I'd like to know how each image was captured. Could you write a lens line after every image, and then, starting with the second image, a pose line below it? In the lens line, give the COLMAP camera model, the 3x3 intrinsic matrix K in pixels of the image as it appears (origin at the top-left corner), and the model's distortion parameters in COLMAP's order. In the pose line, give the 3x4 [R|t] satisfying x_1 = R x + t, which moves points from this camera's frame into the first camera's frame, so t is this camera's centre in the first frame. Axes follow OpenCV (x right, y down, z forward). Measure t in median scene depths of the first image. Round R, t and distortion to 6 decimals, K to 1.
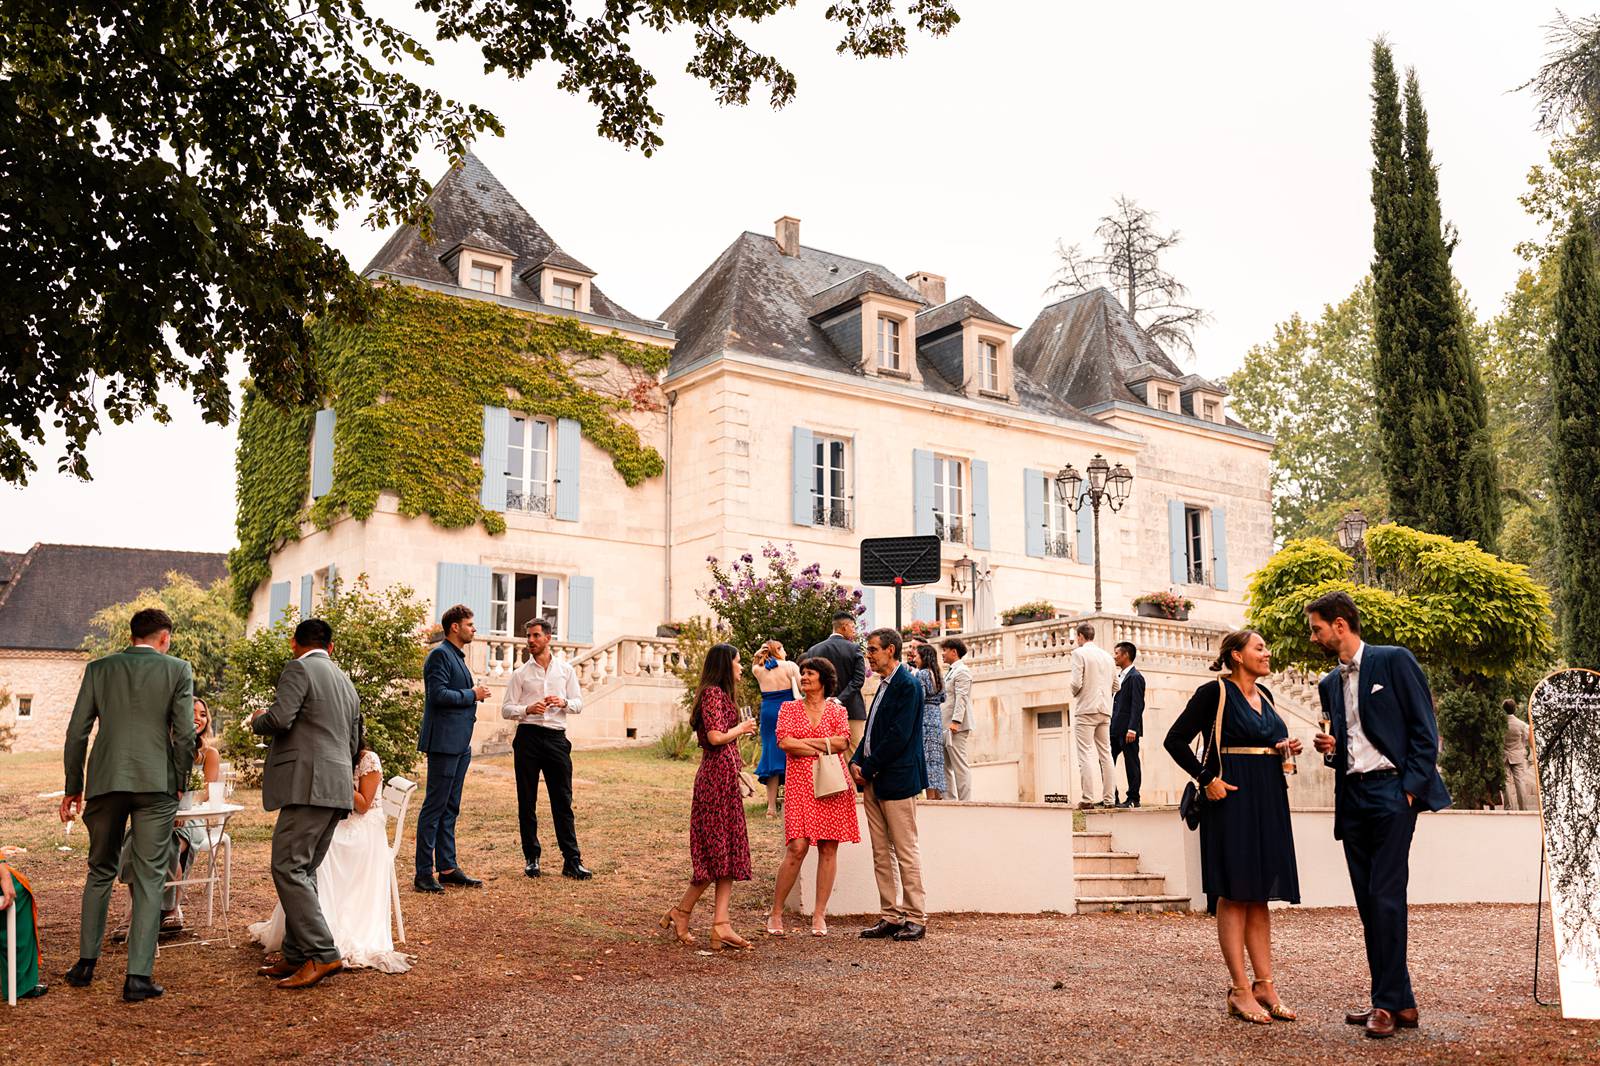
lens RADIAL K [[1559.2, 0, 810.6], [0, 1559.2, 539.2], [0, 0, 1]] dist [-0.039430, 0.000000]
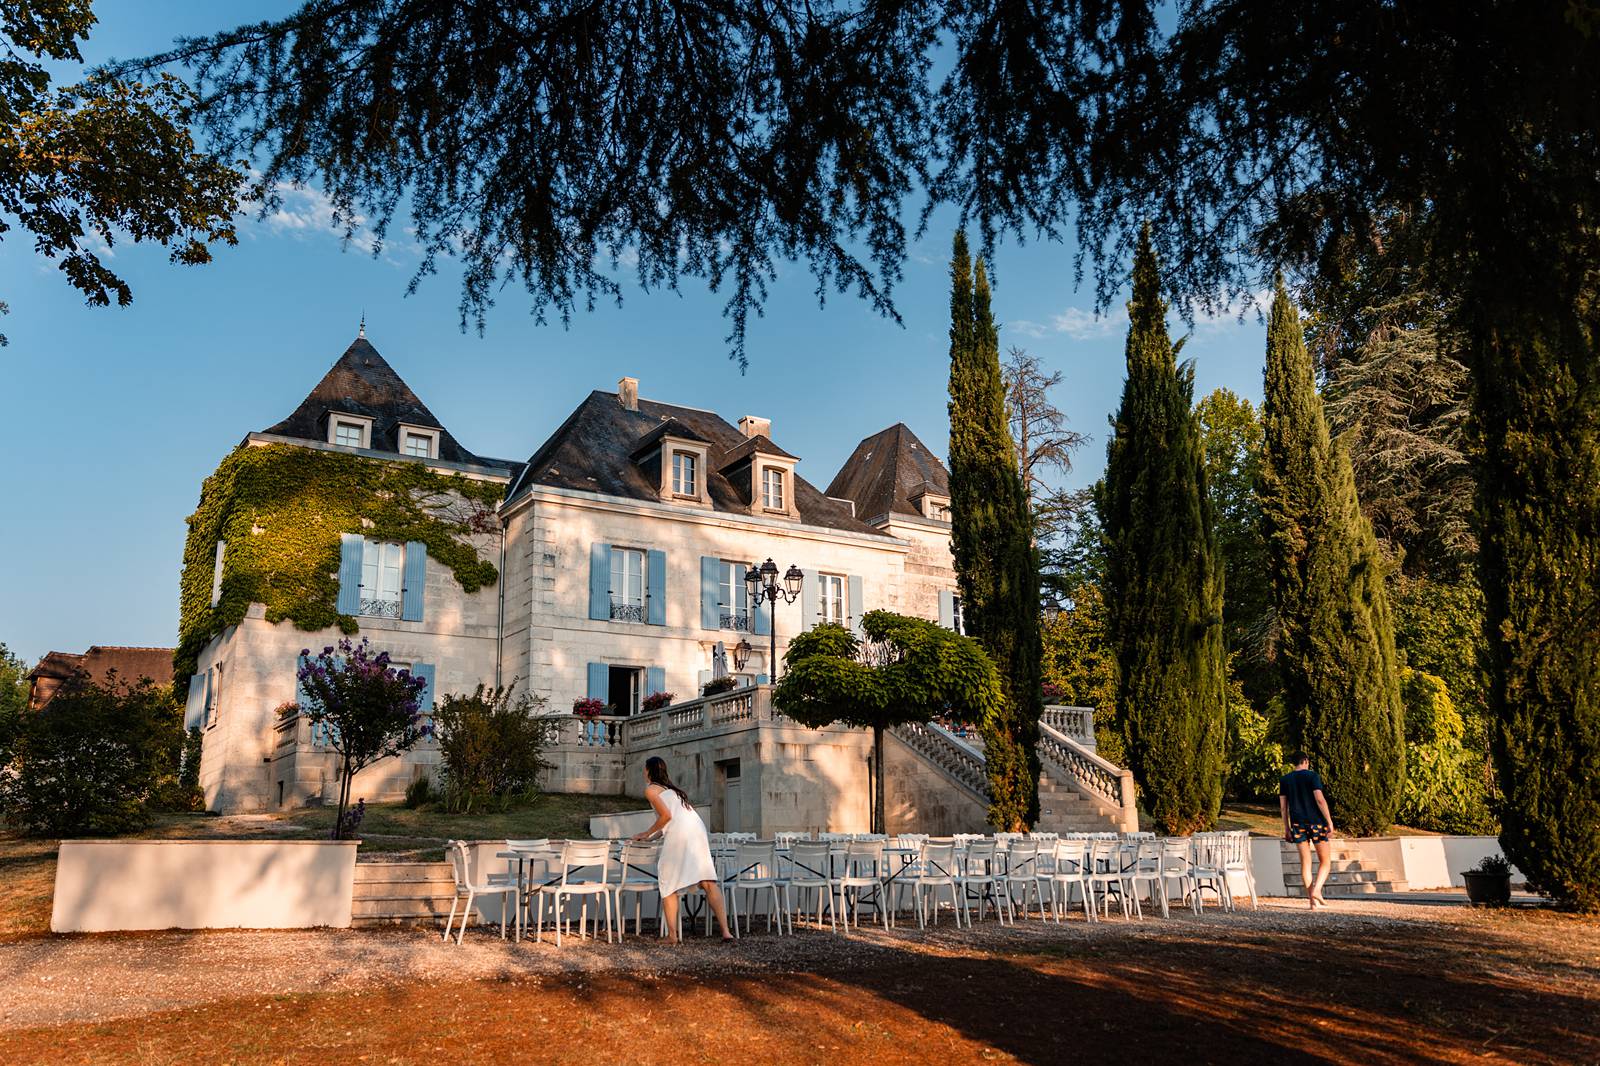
lens RADIAL K [[1256.5, 0, 784.4], [0, 1256.5, 522.5], [0, 0, 1]] dist [-0.026230, 0.008461]
pose [[0.998740, -0.029051, -0.040930, 0.187921], [0.025578, 0.996224, -0.082962, 0.001196], [0.043185, 0.081811, 0.995712, -0.018316]]
